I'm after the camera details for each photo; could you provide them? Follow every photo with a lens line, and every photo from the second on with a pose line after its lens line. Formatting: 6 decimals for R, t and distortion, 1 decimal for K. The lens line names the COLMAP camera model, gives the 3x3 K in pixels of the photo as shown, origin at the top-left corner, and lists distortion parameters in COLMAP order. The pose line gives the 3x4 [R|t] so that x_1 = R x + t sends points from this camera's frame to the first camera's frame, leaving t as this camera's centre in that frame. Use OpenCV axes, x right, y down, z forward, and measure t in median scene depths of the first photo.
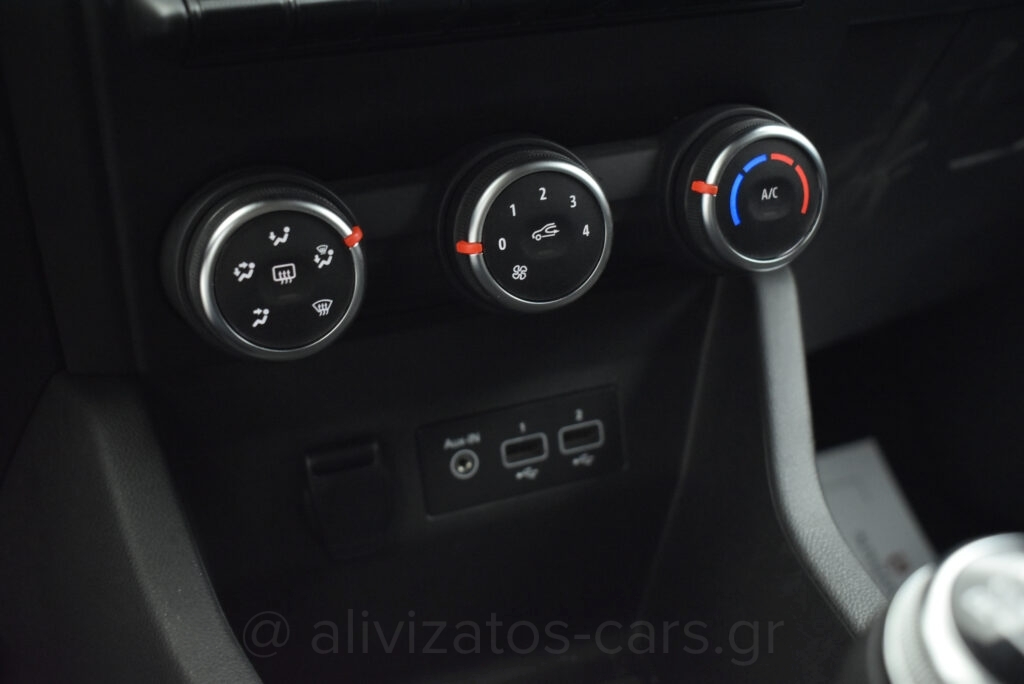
lens RADIAL K [[1217.4, 0, 507.6], [0, 1217.4, 326.7], [0, 0, 1]] dist [-0.072111, -0.010690]
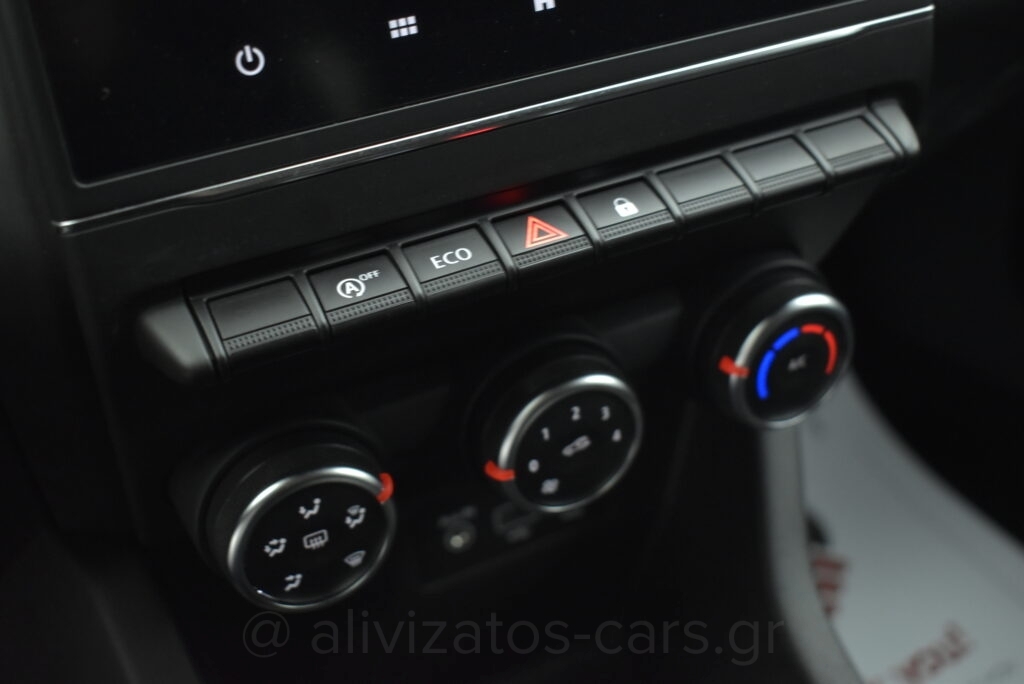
lens RADIAL K [[1217.4, 0, 507.6], [0, 1217.4, 326.7], [0, 0, 1]] dist [-0.072111, -0.010690]
pose [[0.995406, -0.033055, 0.089862, -0.111984], [0.007639, 0.962946, 0.269588, -0.450506], [-0.095444, -0.267662, 0.958774, 0.117673]]
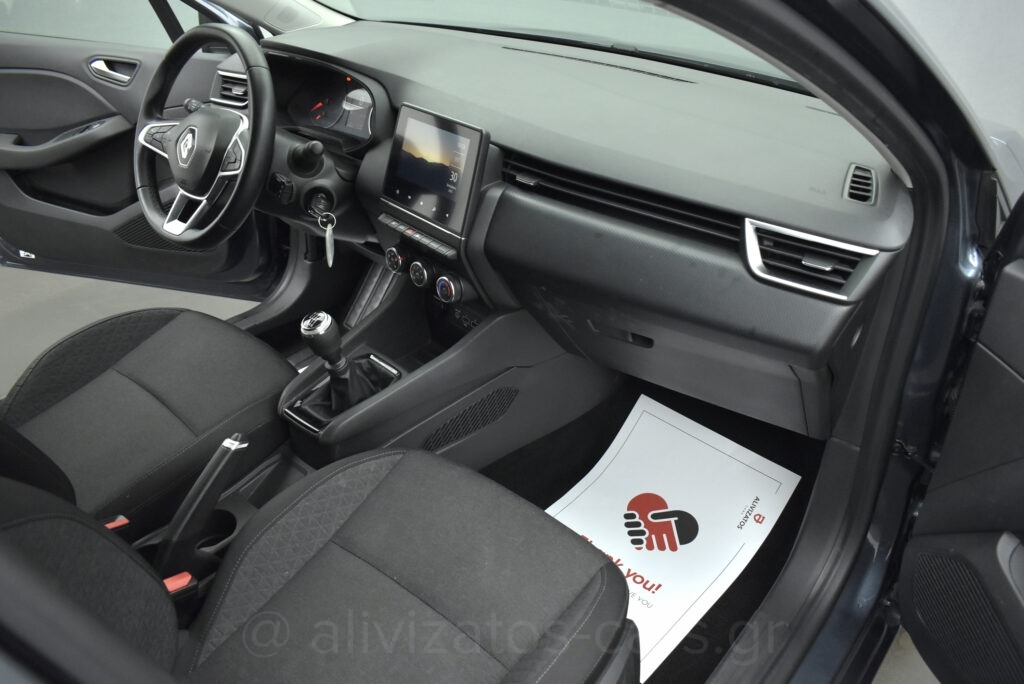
lens RADIAL K [[789.7, 0, 512.0], [0, 789.7, 342.0], [0, 0, 1]] dist [-0.095141, -0.001050]
pose [[0.343379, 0.531365, -0.774430, 3.513856], [-0.359338, 0.836157, 0.414389, -1.637348], [0.867737, 0.135990, 0.478059, -0.407781]]
